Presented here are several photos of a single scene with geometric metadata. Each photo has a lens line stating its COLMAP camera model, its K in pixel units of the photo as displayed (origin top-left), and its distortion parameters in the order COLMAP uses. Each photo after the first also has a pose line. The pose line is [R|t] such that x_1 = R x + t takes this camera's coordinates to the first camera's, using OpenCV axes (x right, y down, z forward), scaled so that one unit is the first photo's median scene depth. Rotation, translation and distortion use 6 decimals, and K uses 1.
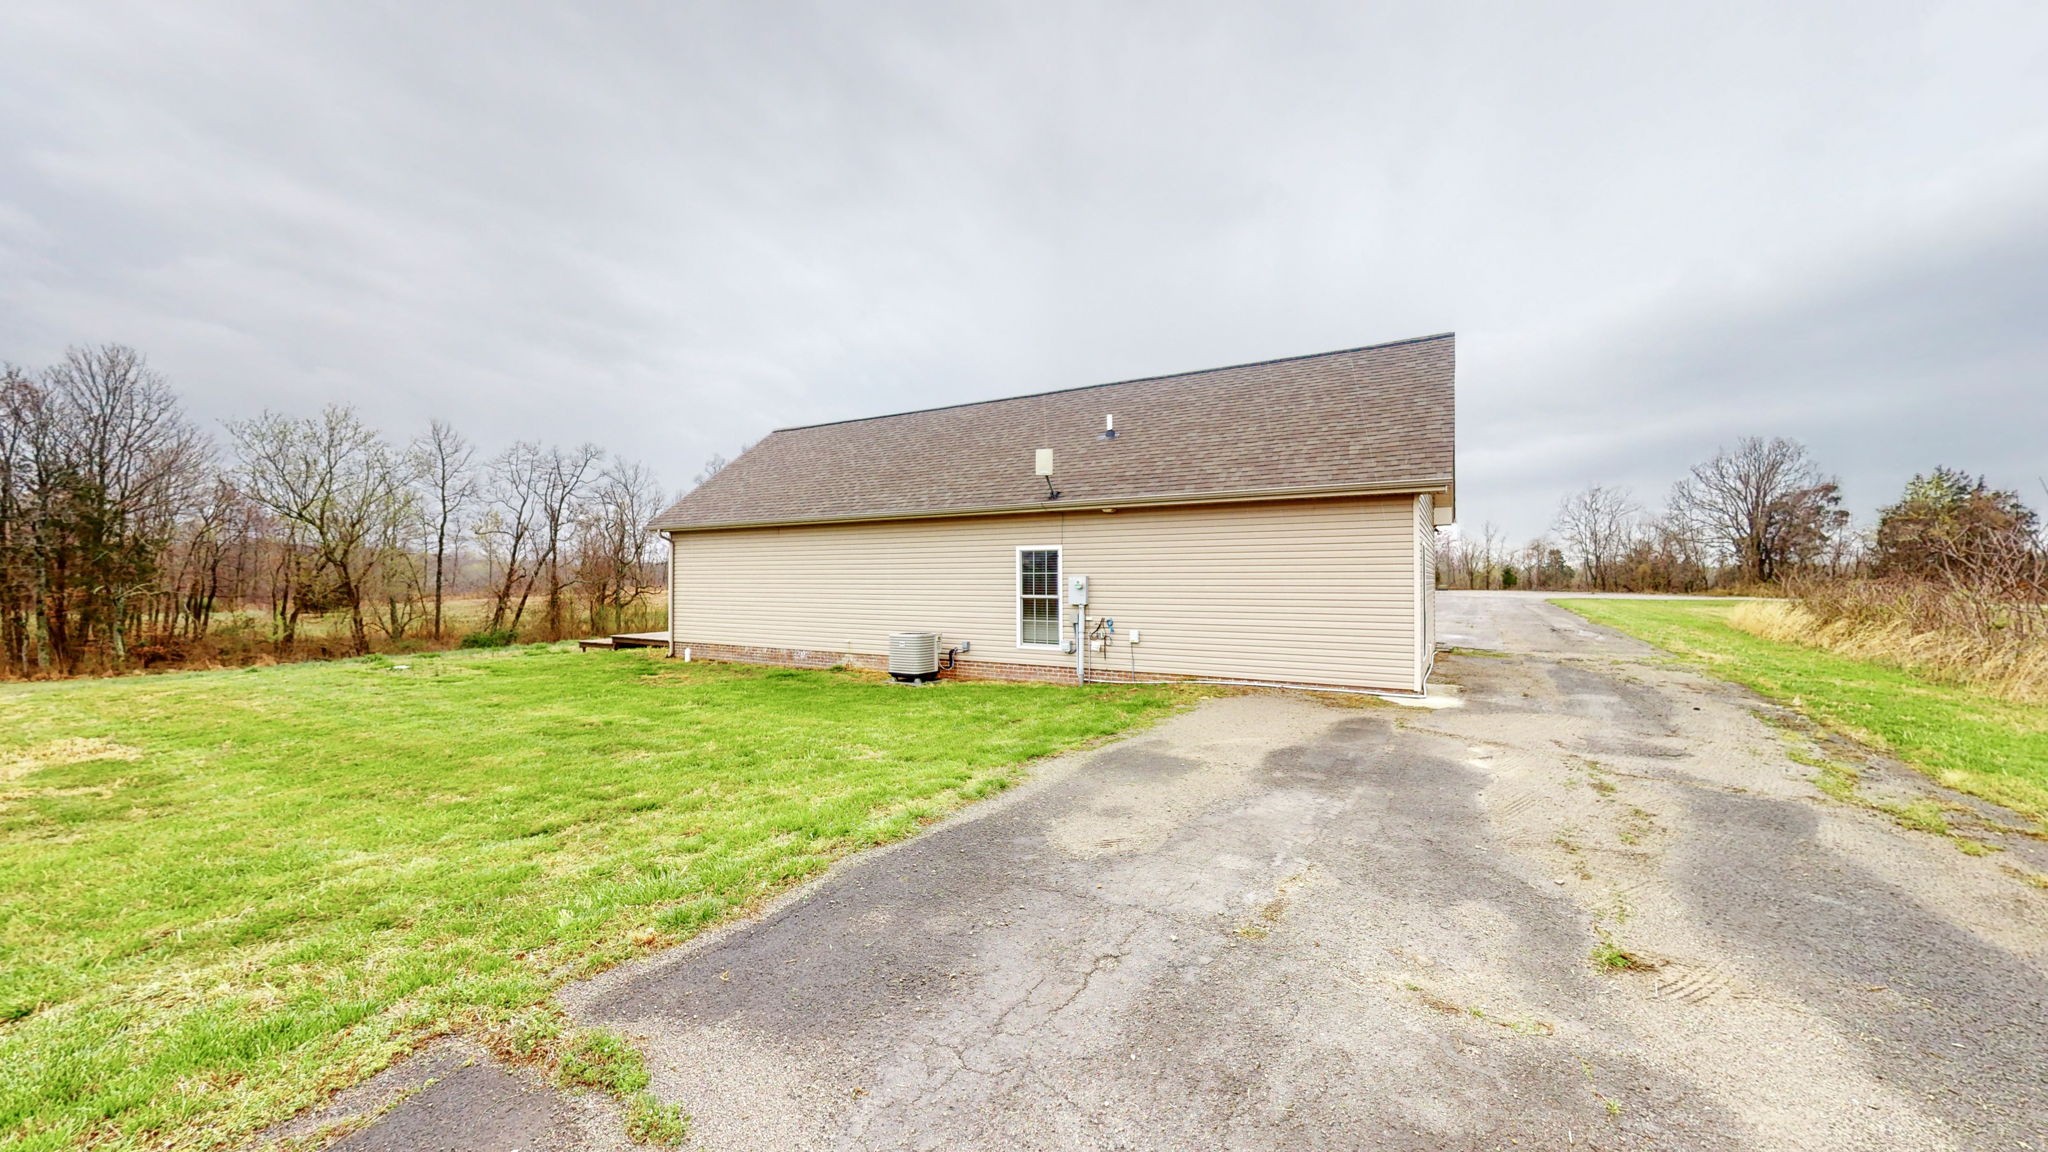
lens RADIAL K [[756.9, 0, 1008.4], [0, 756.9, 565.5], [0, 0, 1]] dist [-0.001098, 0.000104]
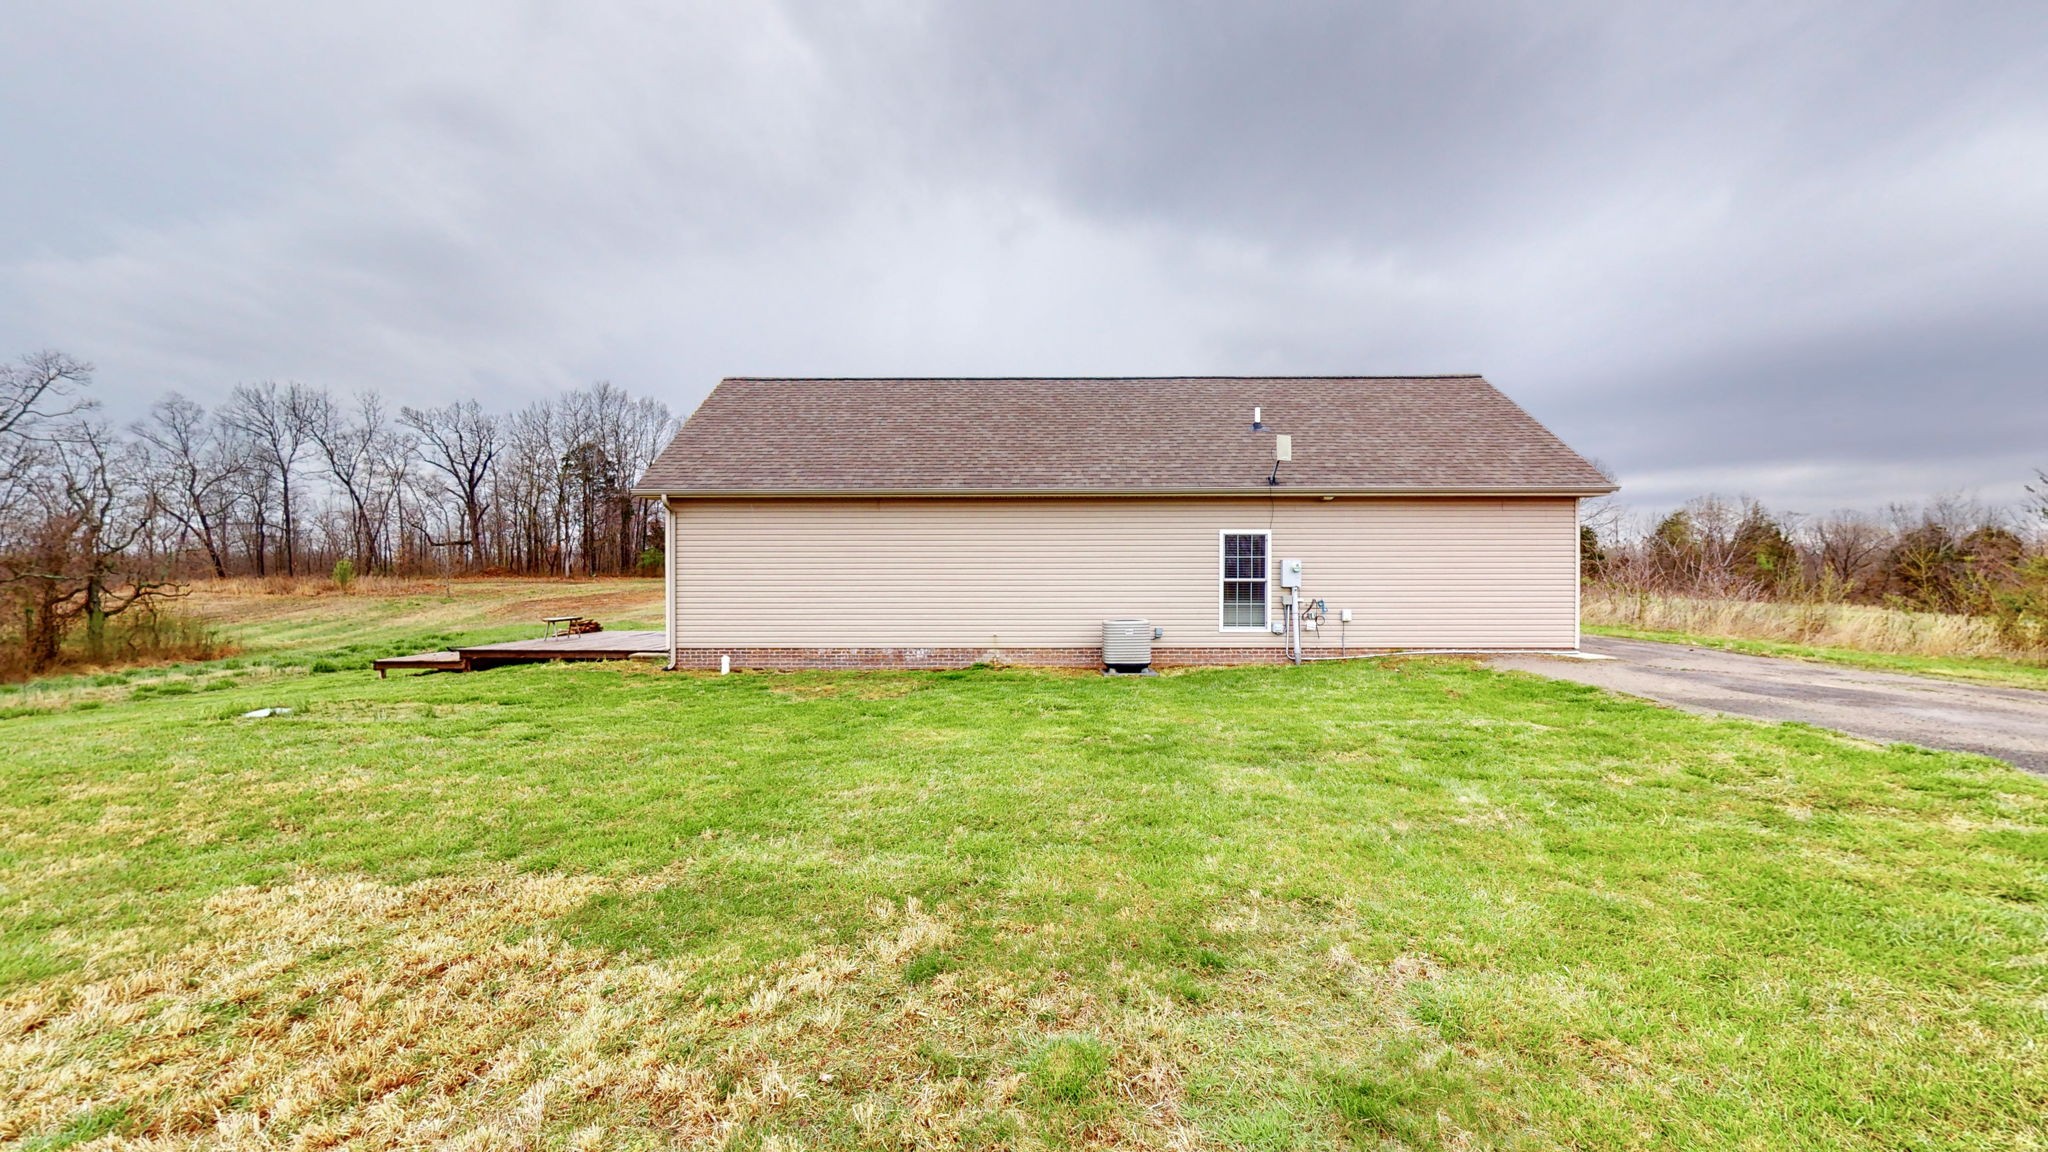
lens RADIAL K [[756.9, 0, 1012.7], [0, 756.9, 572.3], [0, 0, 1]] dist [-0.001098, 0.000104]
pose [[0.864083, 0.002649, 0.503342, -0.638419], [-0.007851, 0.999935, 0.008215, 0.021292], [-0.503288, -0.011050, 0.864048, 0.241212]]
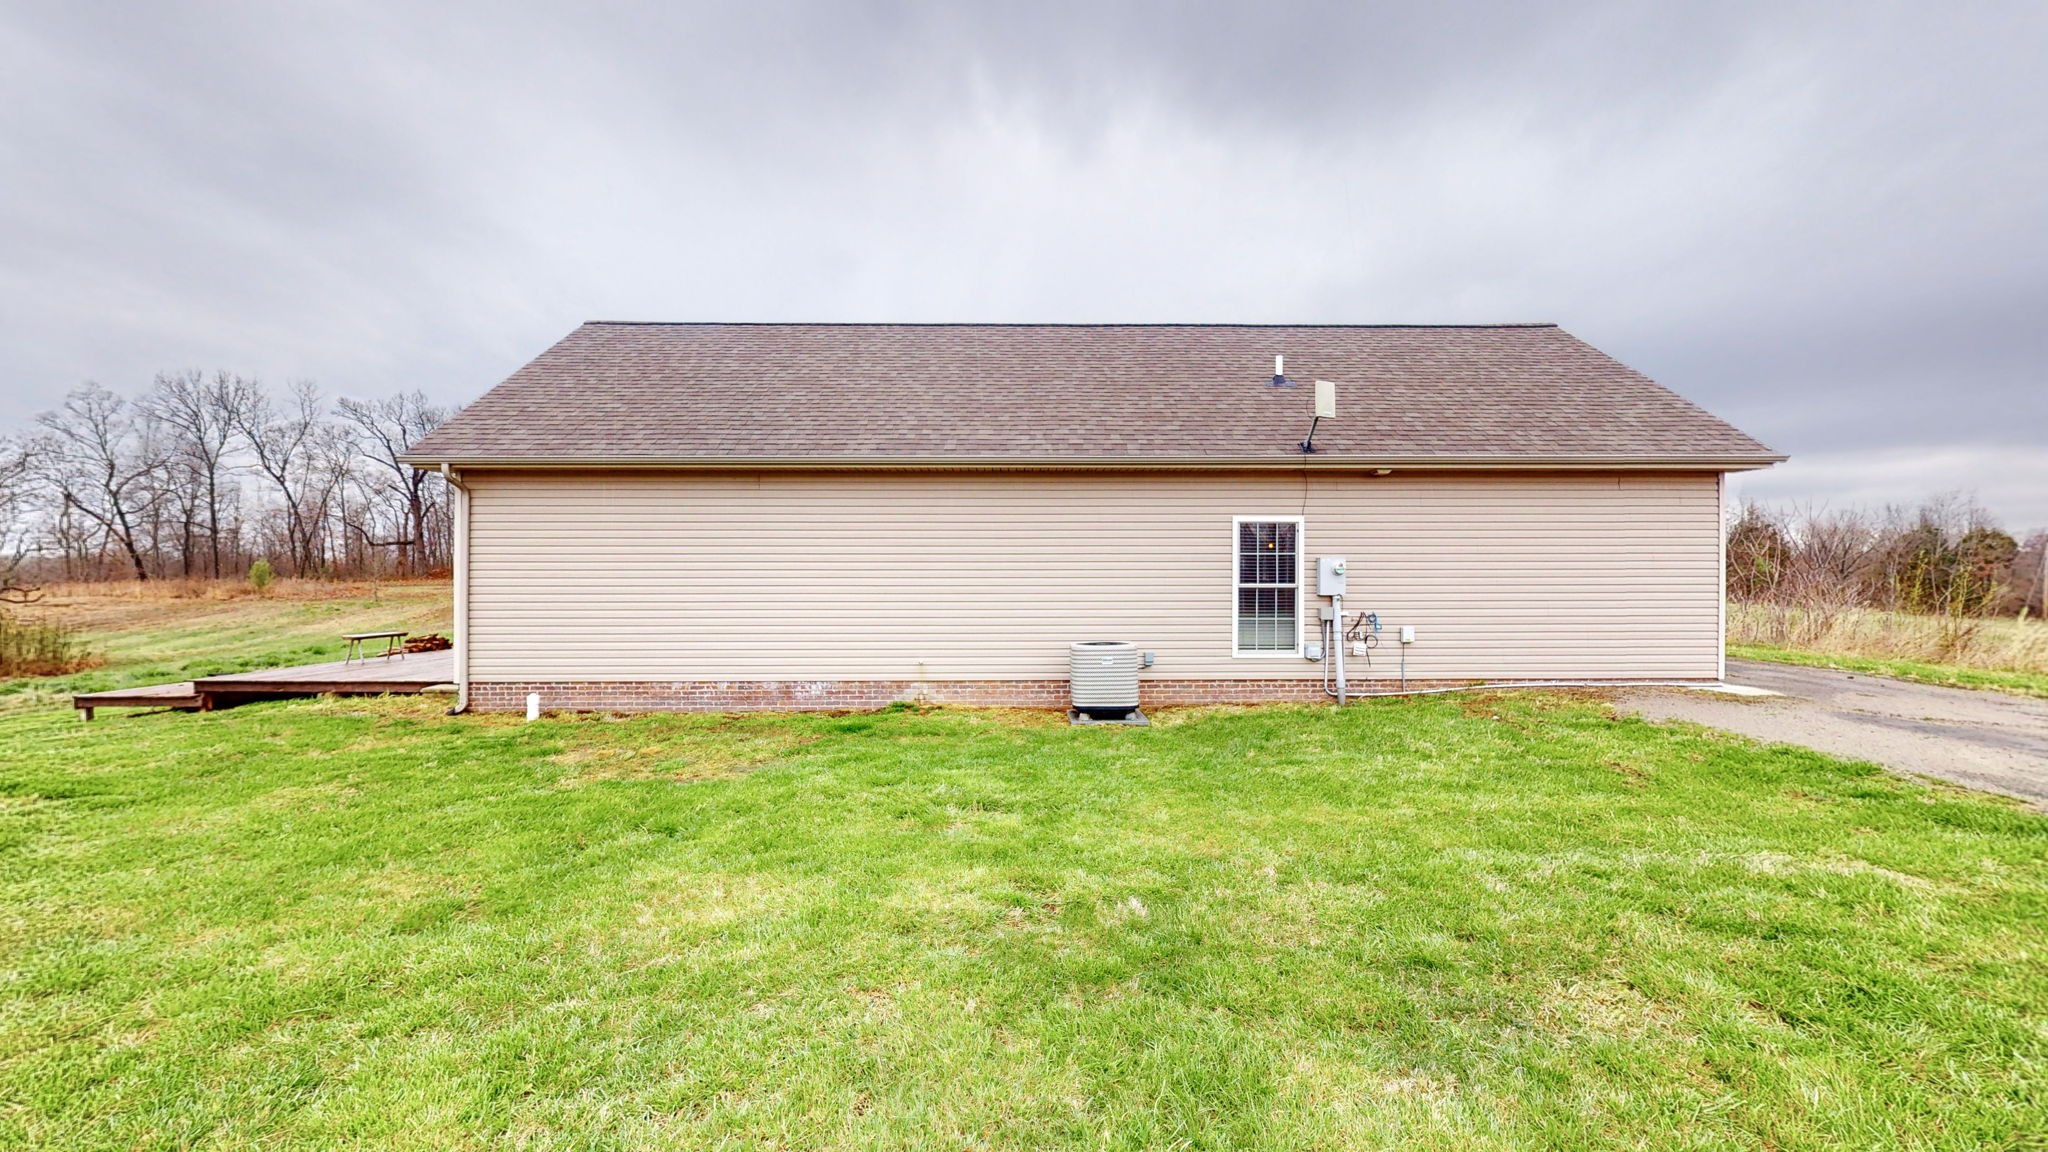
lens RADIAL K [[756.9, 0, 1017.0], [0, 756.9, 574.4], [0, 0, 1]] dist [-0.001098, 0.000104]
pose [[0.851267, 0.002748, 0.524725, -0.475476], [-0.008160, 0.999935, 0.008001, 0.022788], [-0.524669, -0.011093, 0.851234, 0.434983]]
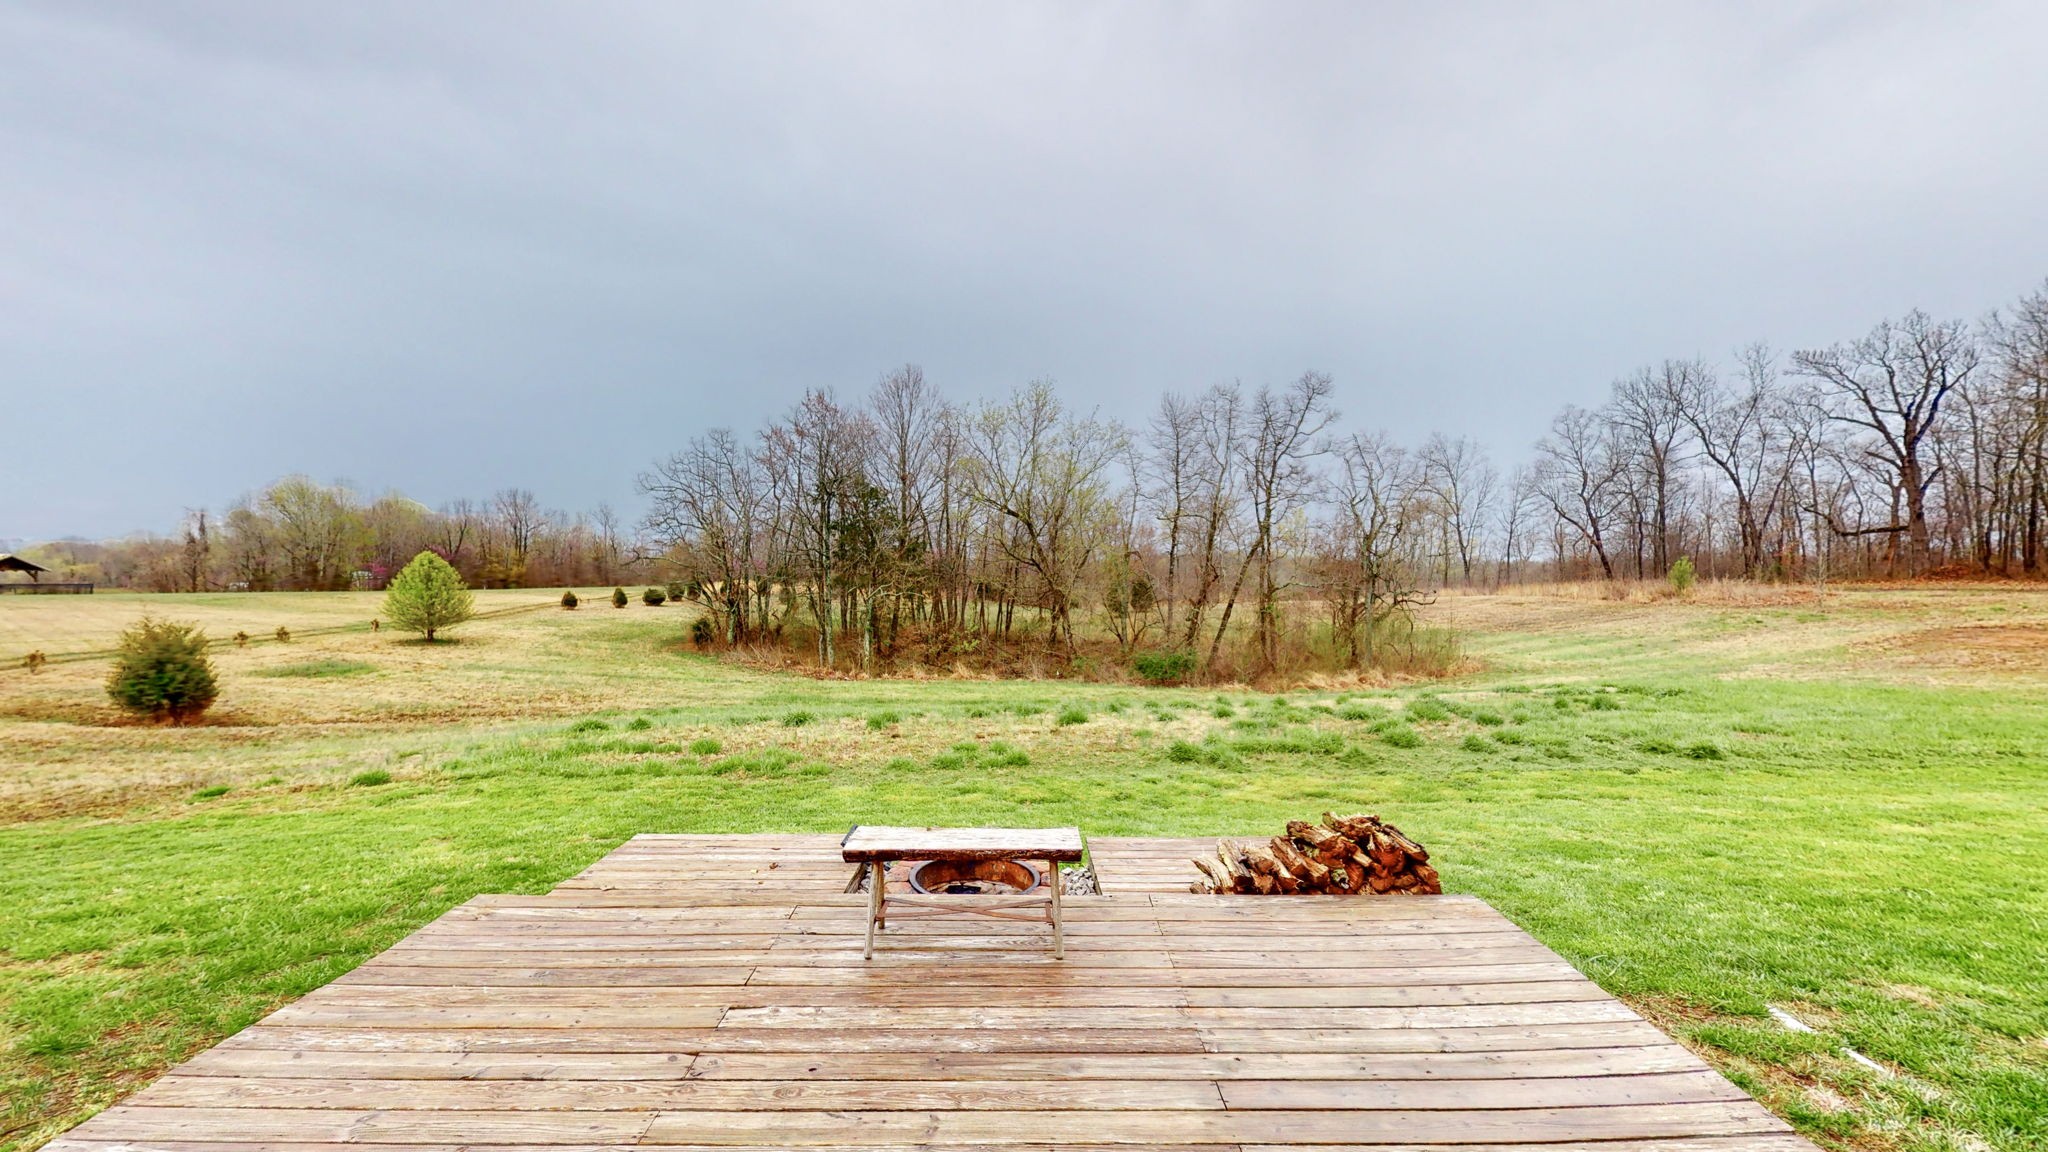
lens RADIAL K [[756.9, 0, 1019.0], [0, 756.9, 578.9], [0, 0, 1]] dist [-0.001098, 0.000104]
pose [[0.529668, -0.000613, -0.848205, -0.451785], [0.016452, 0.999819, 0.009551, 0.022448], [0.848046, -0.019013, 0.529582, 1.487970]]
